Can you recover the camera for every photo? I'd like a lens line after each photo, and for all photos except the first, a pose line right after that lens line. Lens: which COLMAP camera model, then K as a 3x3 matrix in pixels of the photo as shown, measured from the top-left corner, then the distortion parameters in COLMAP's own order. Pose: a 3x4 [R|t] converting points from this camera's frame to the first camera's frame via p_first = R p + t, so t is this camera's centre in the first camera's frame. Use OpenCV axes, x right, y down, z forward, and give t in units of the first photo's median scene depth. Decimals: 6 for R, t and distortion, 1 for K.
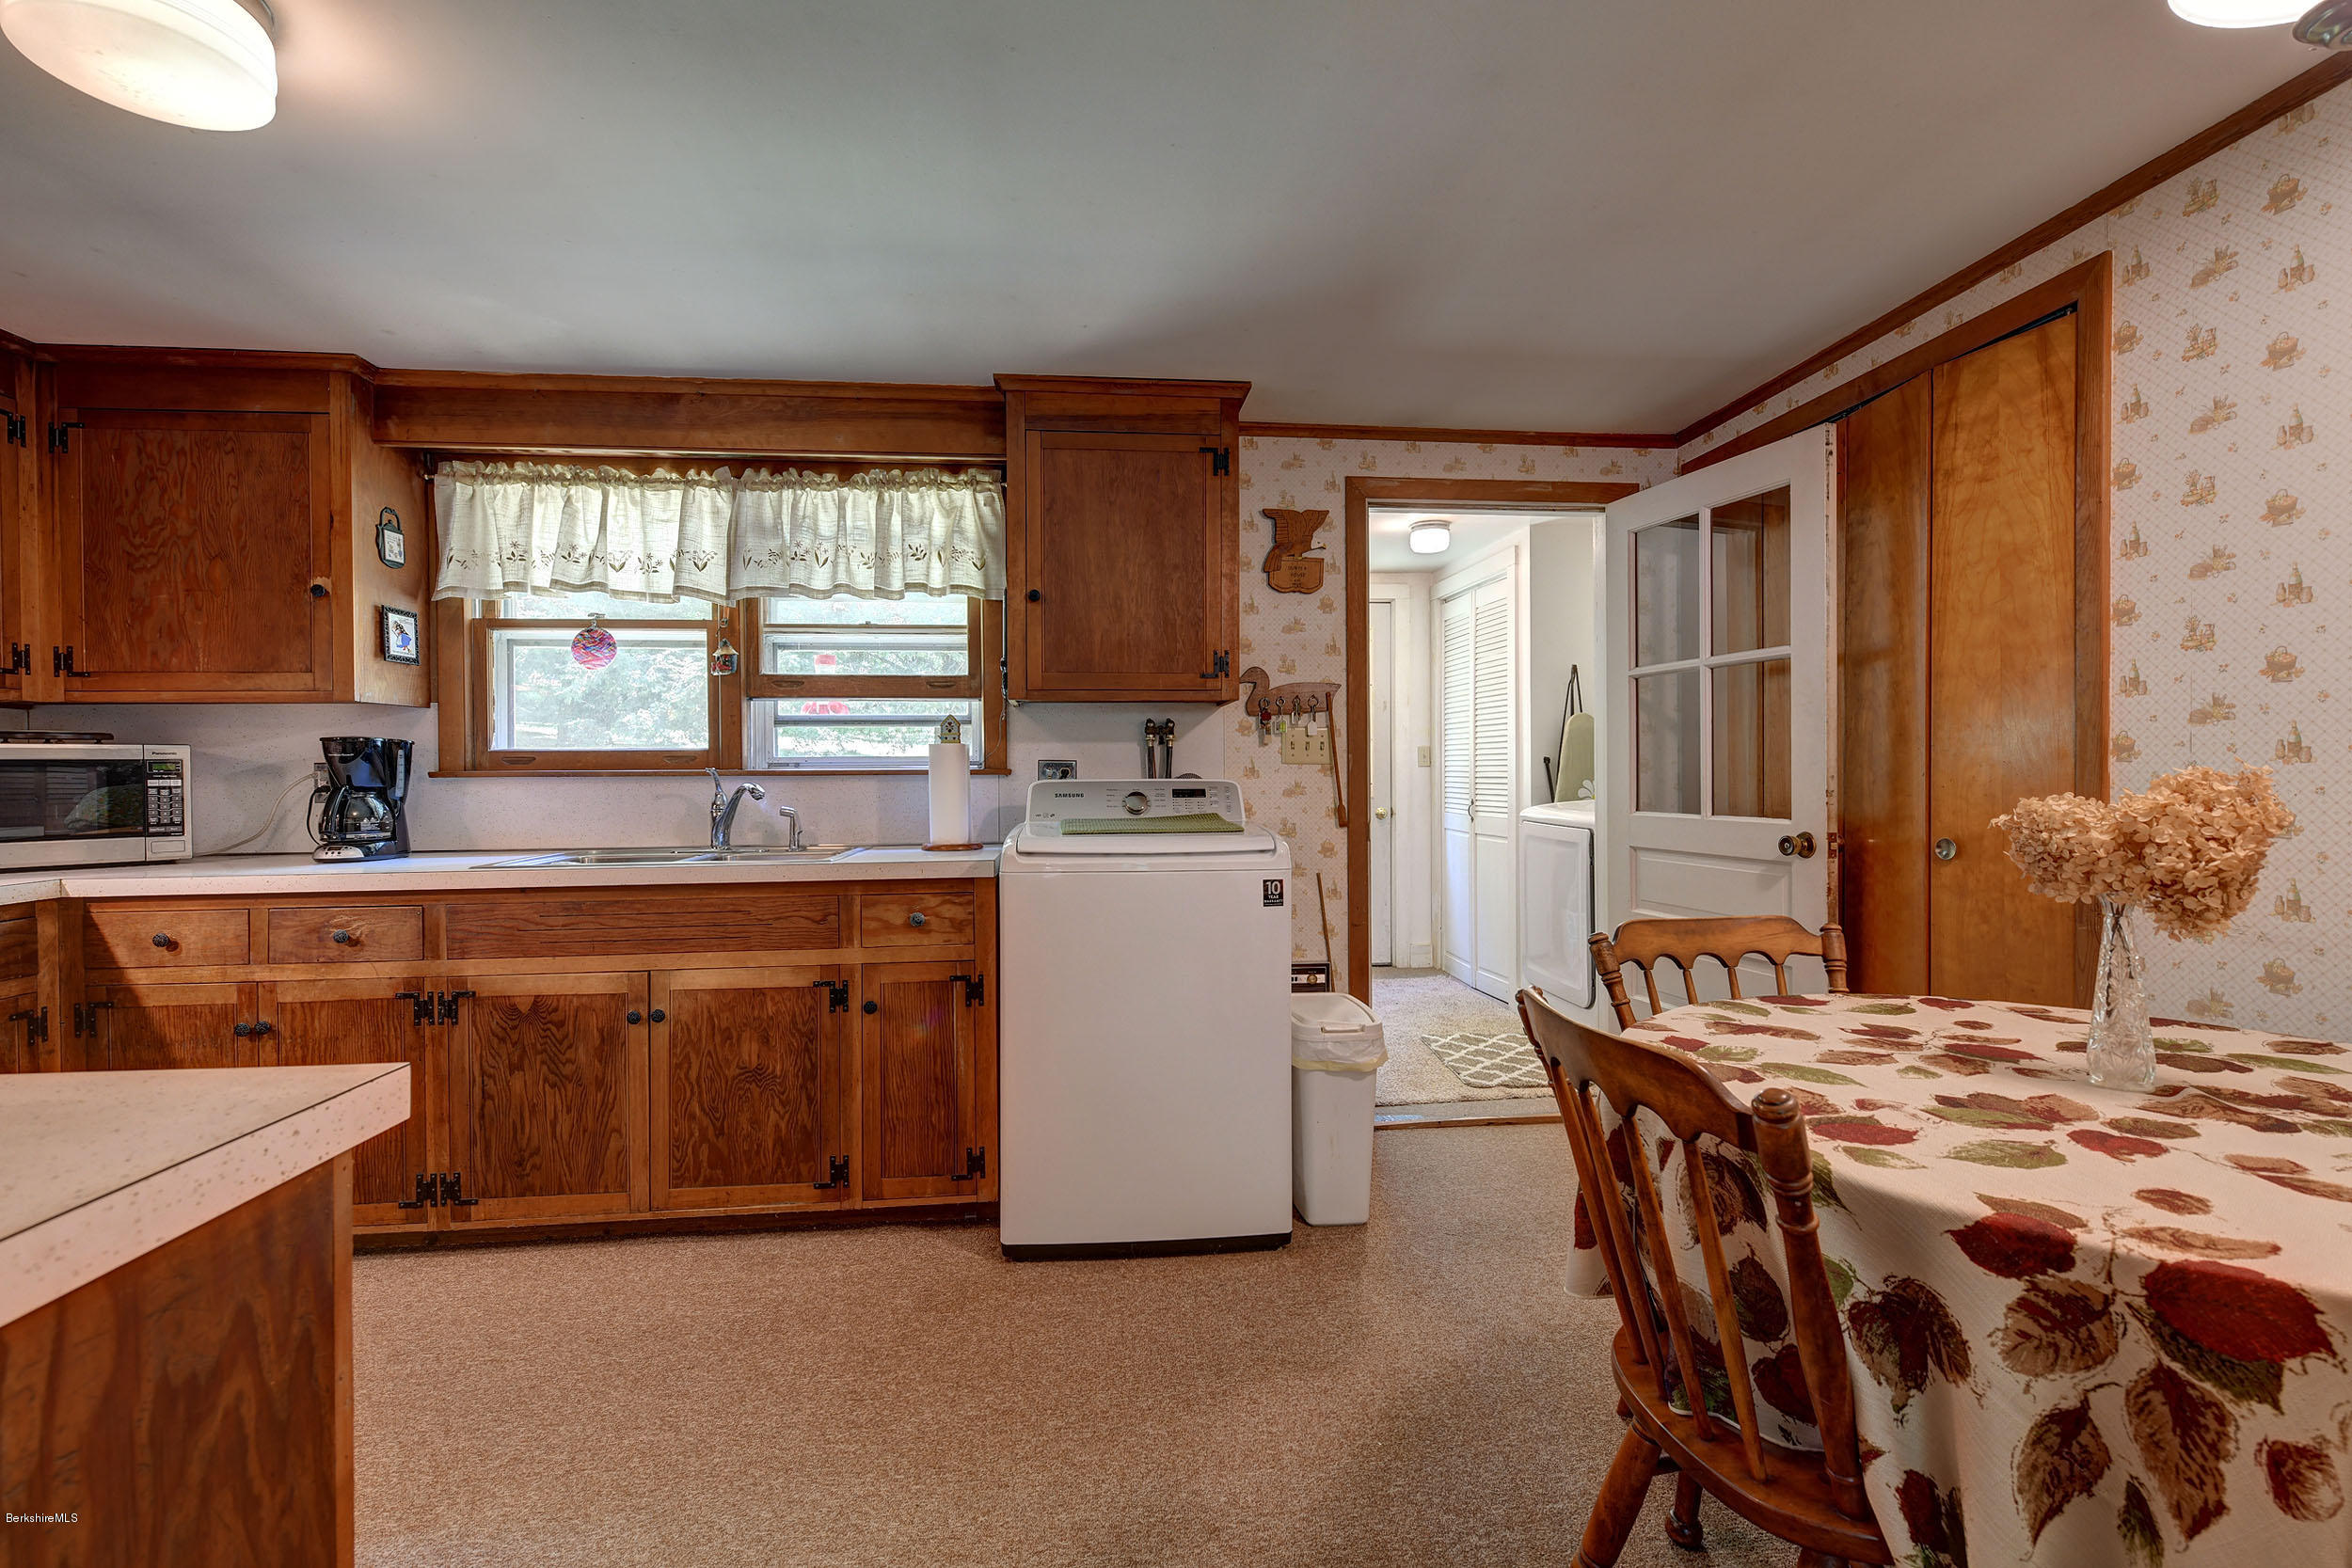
lens RADIAL K [[1067.2, 0, 1185.3], [0, 1067.2, 769.3], [0, 0, 1]] dist [0.008407, -0.003046]
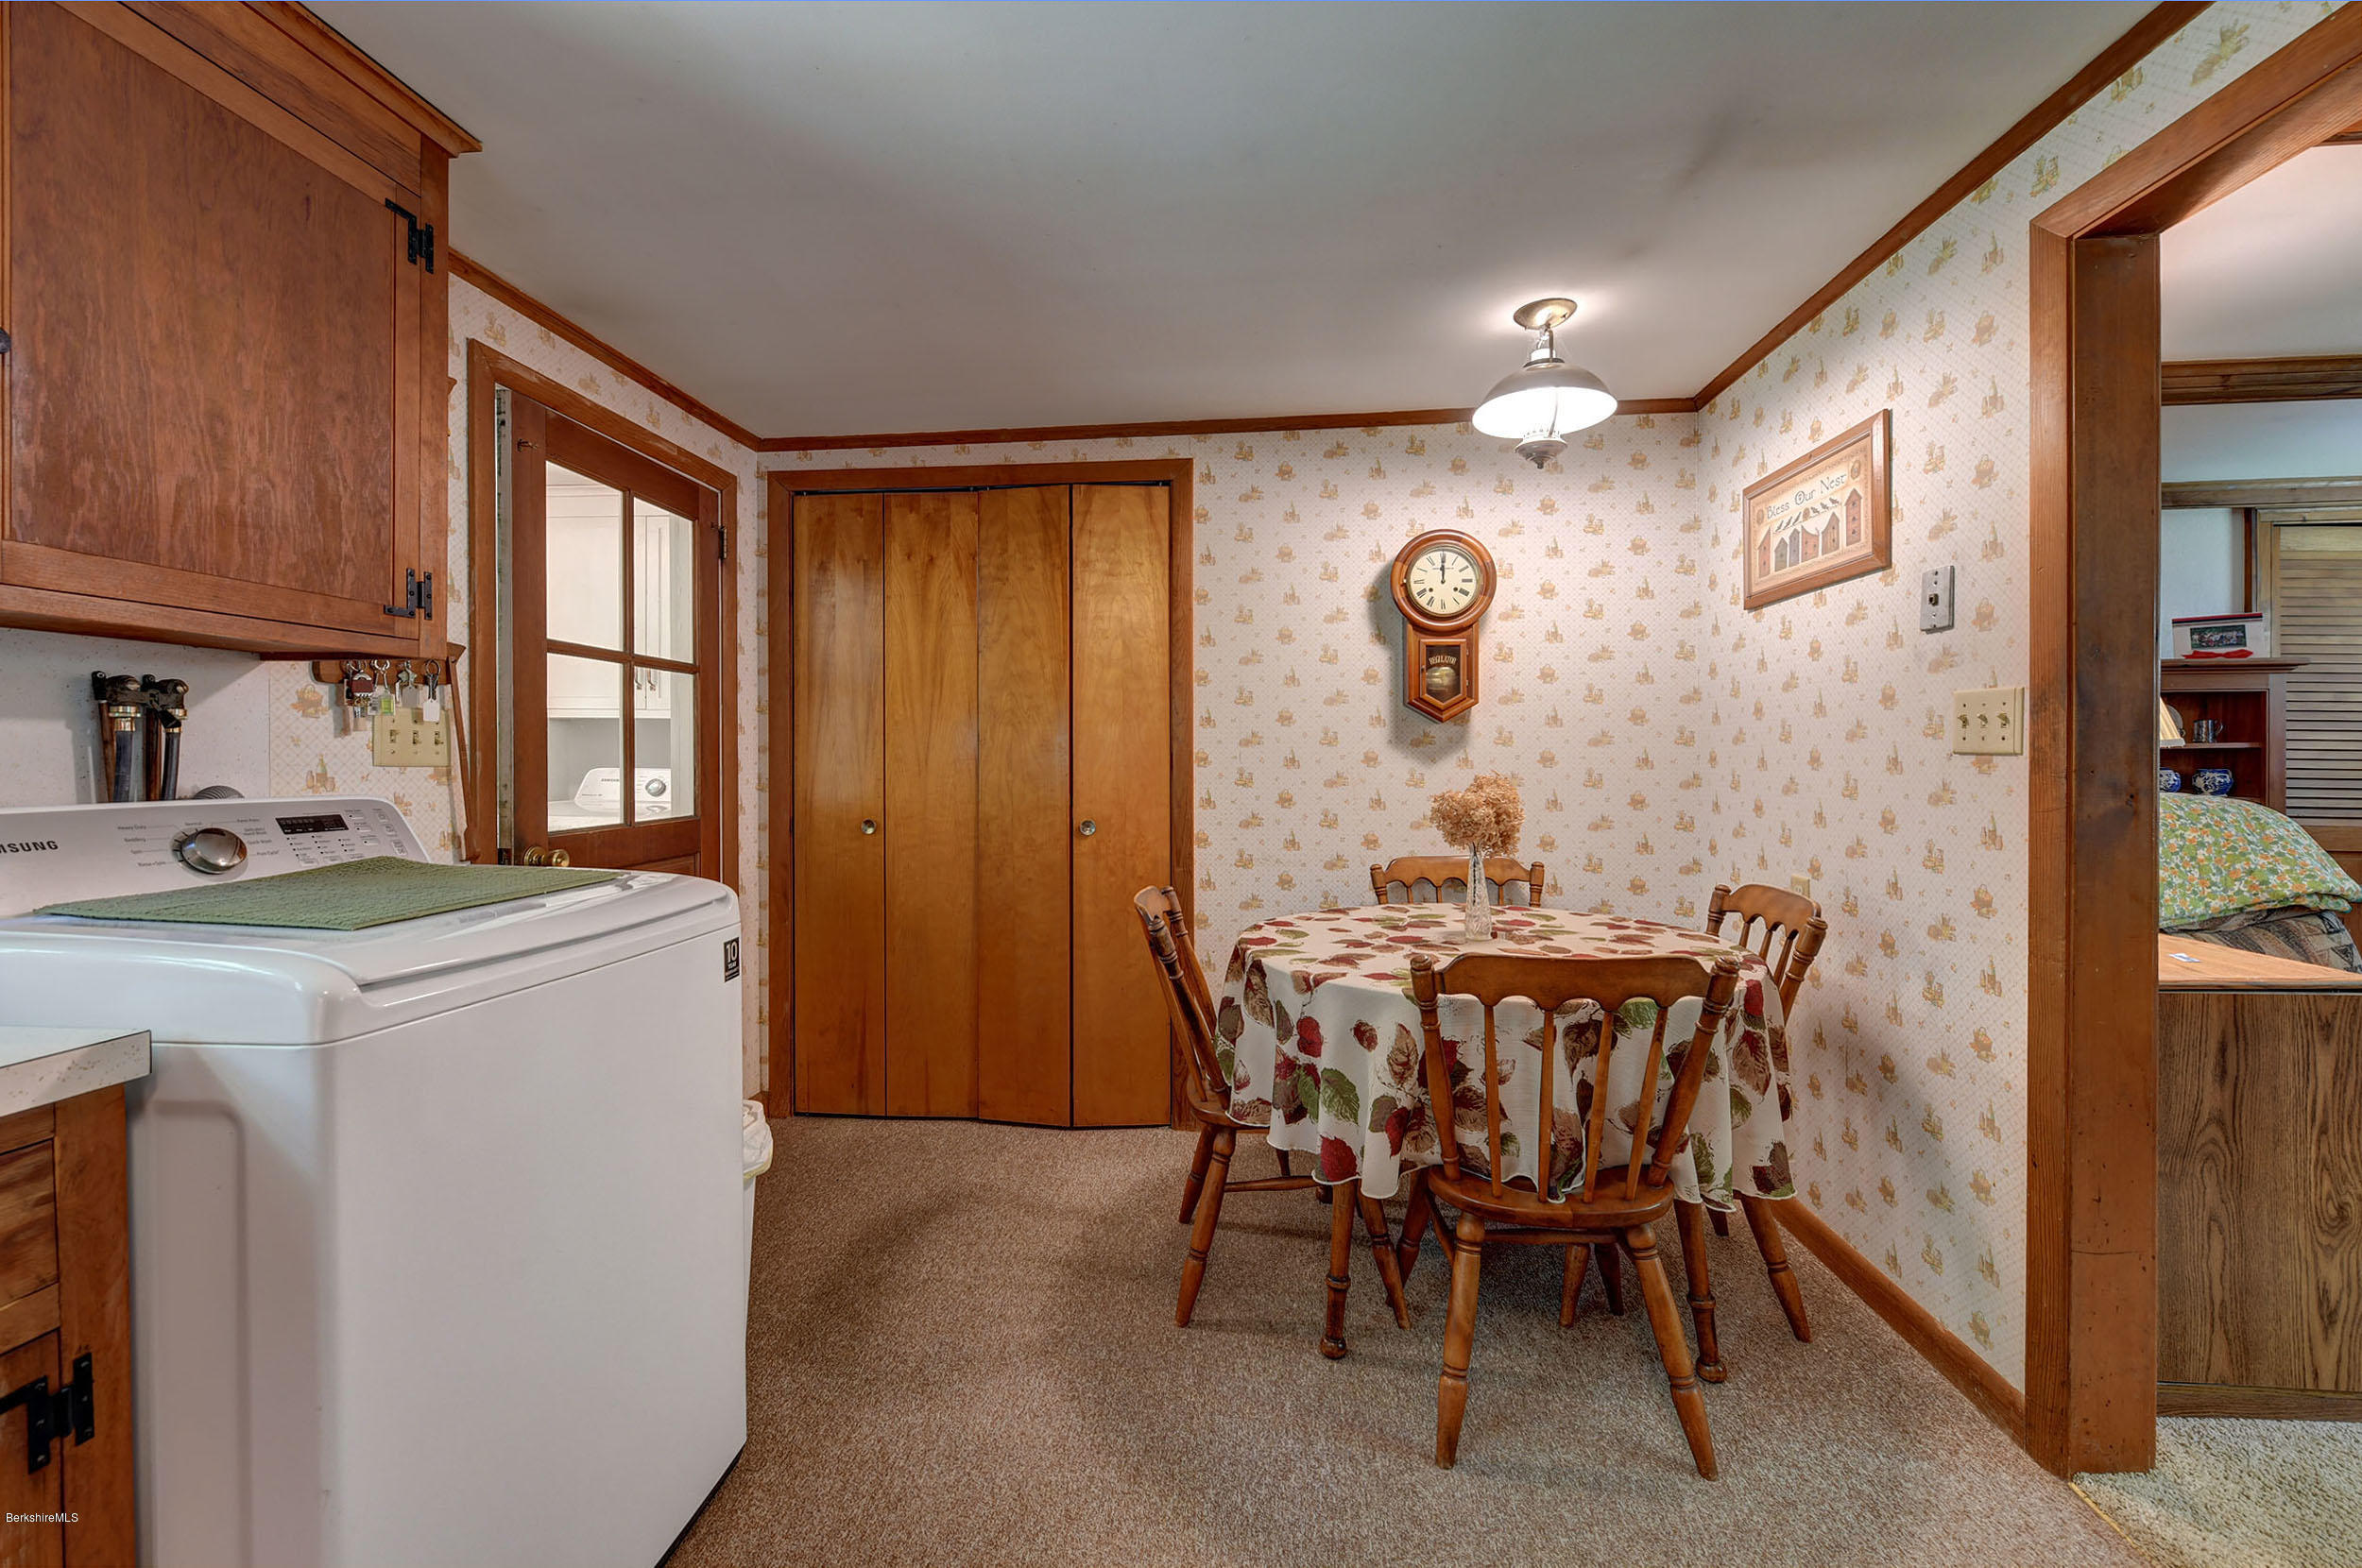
lens RADIAL K [[958.8, 0, 1148.8], [0, 958.8, 744.7], [0, 0, 1]] dist [0.004855, -0.001754]
pose [[0.195674, 0.017633, 0.980510, -0.419127], [-0.002868, 0.999844, -0.017408, -0.010887], [-0.980665, 0.000594, 0.195694, 0.545456]]
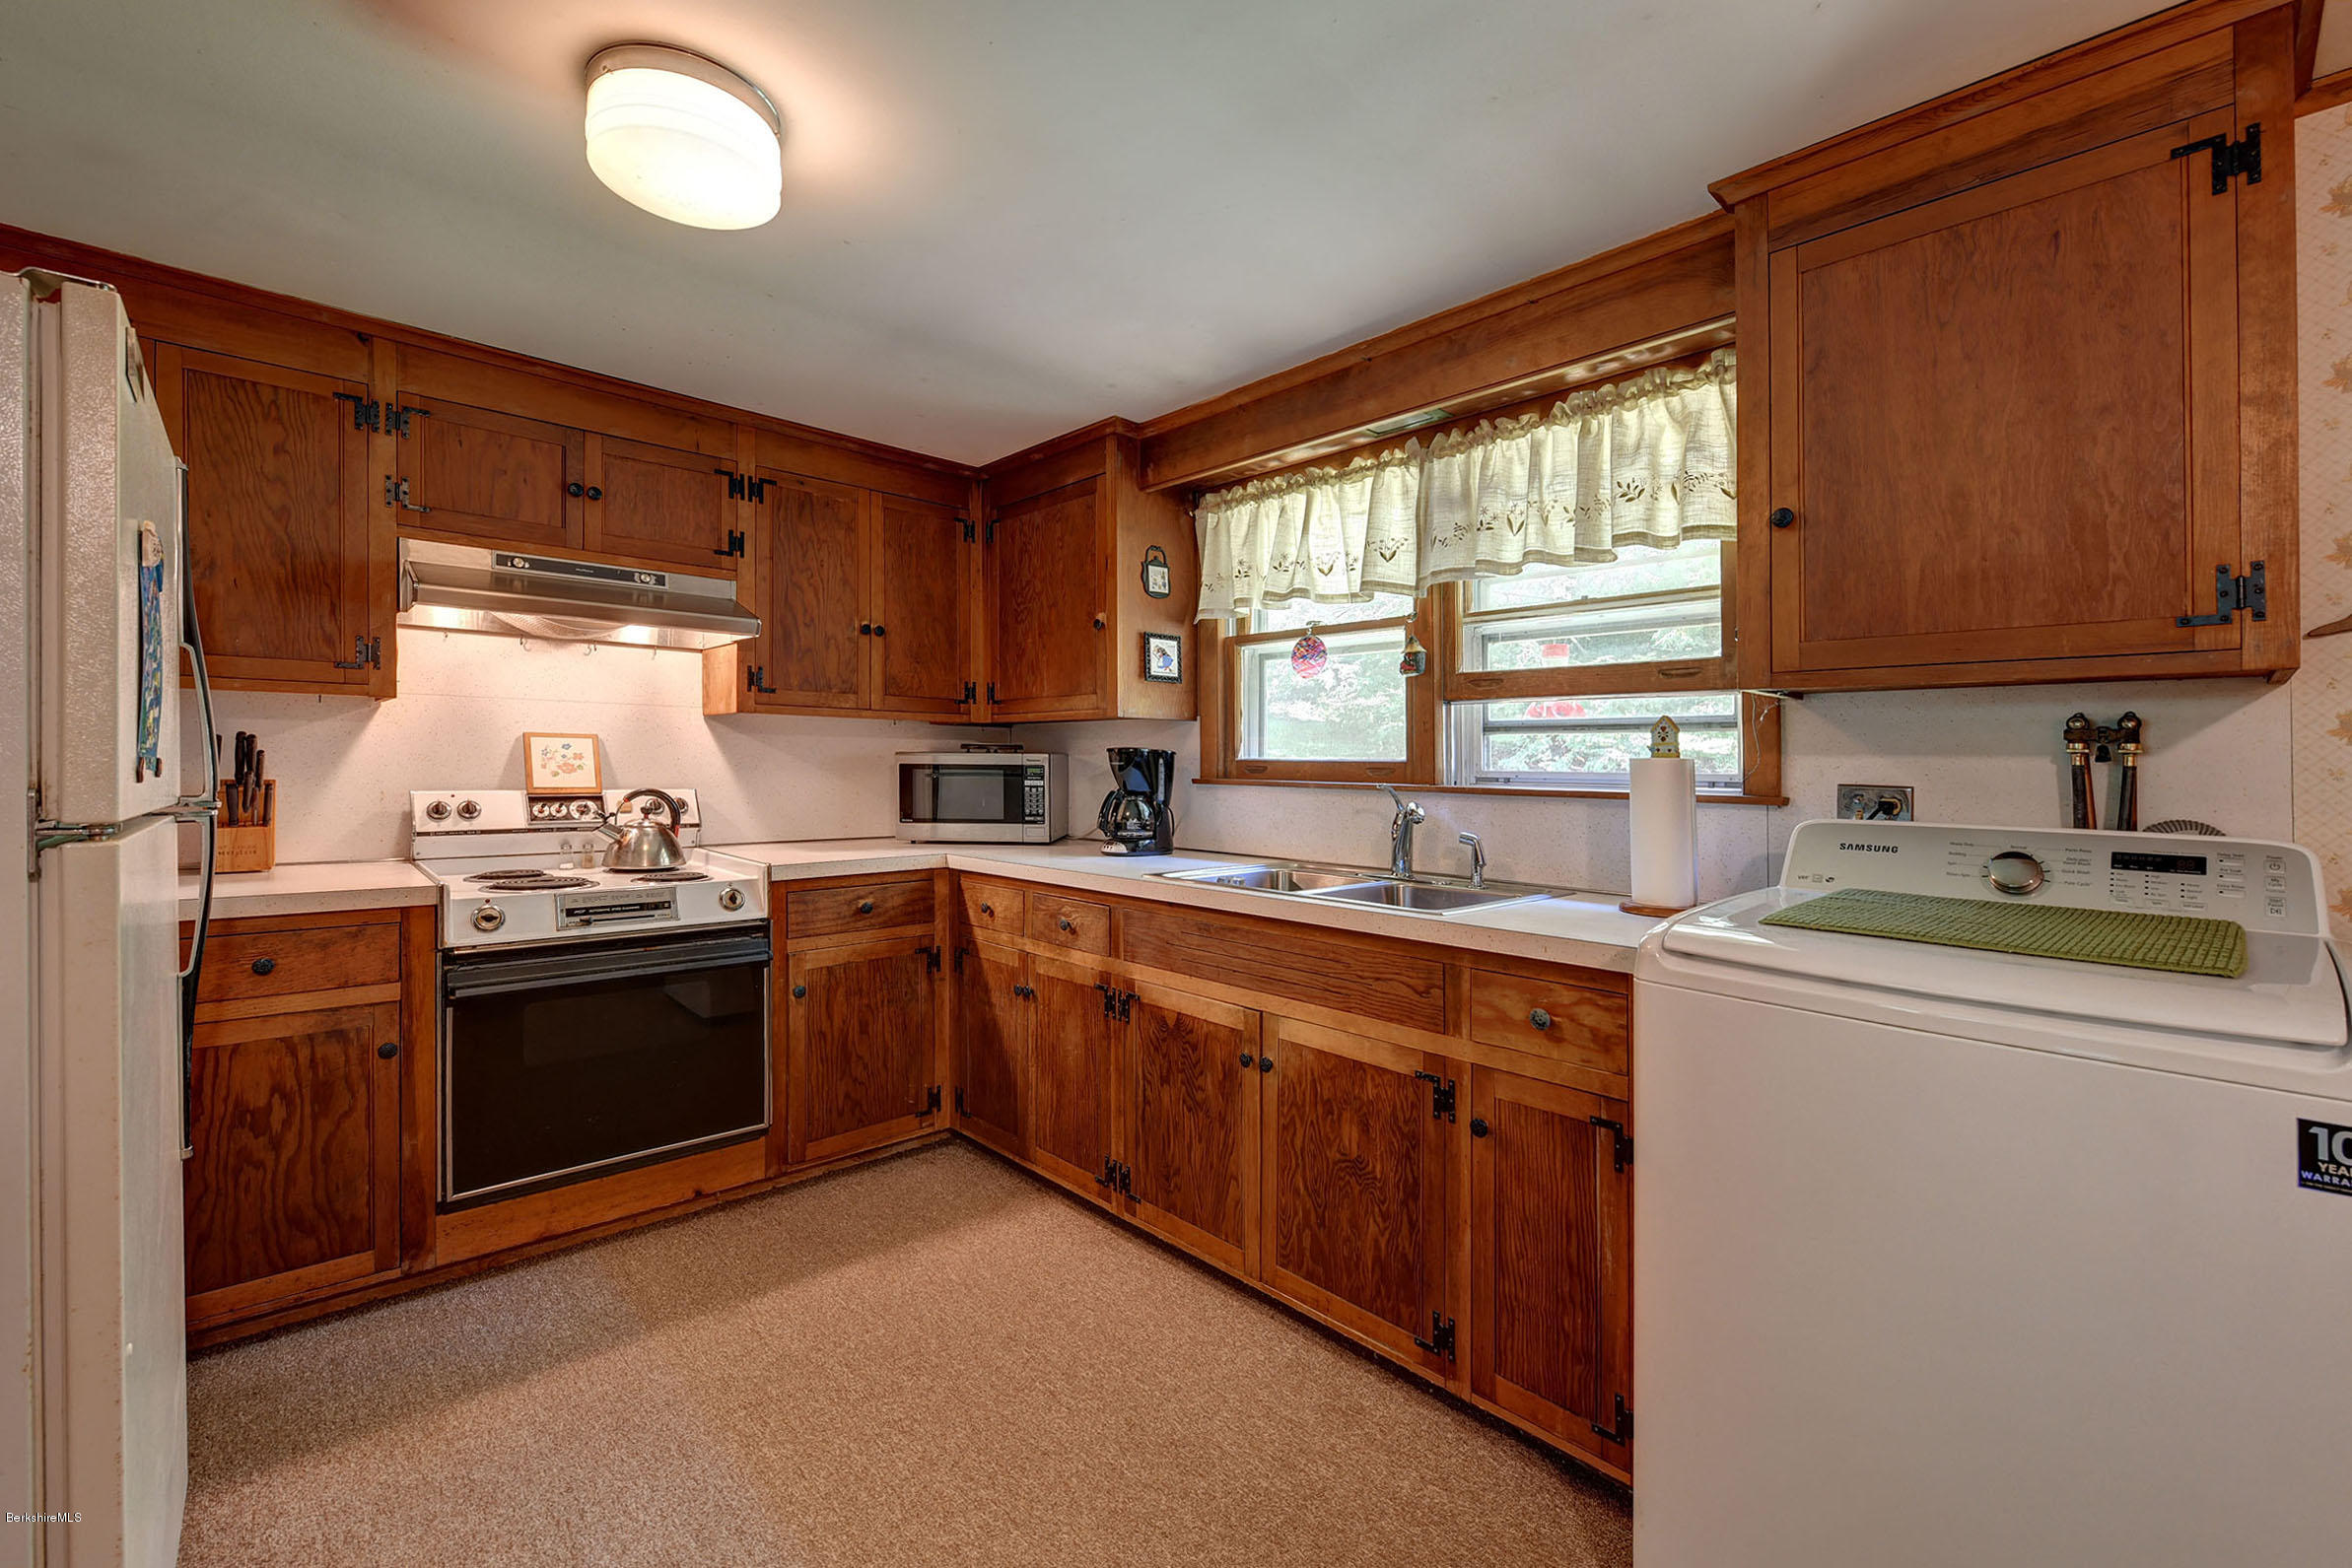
lens RADIAL K [[993.3, 0, 1155.7], [0, 993.3, 740.6], [0, 0, 1]] dist [0.007727, -0.001941]
pose [[0.599721, -0.003507, -0.800201, 0.103982], [-0.015198, 0.999760, -0.015772, -0.022016], [0.800065, 0.021621, 0.599524, 0.390252]]
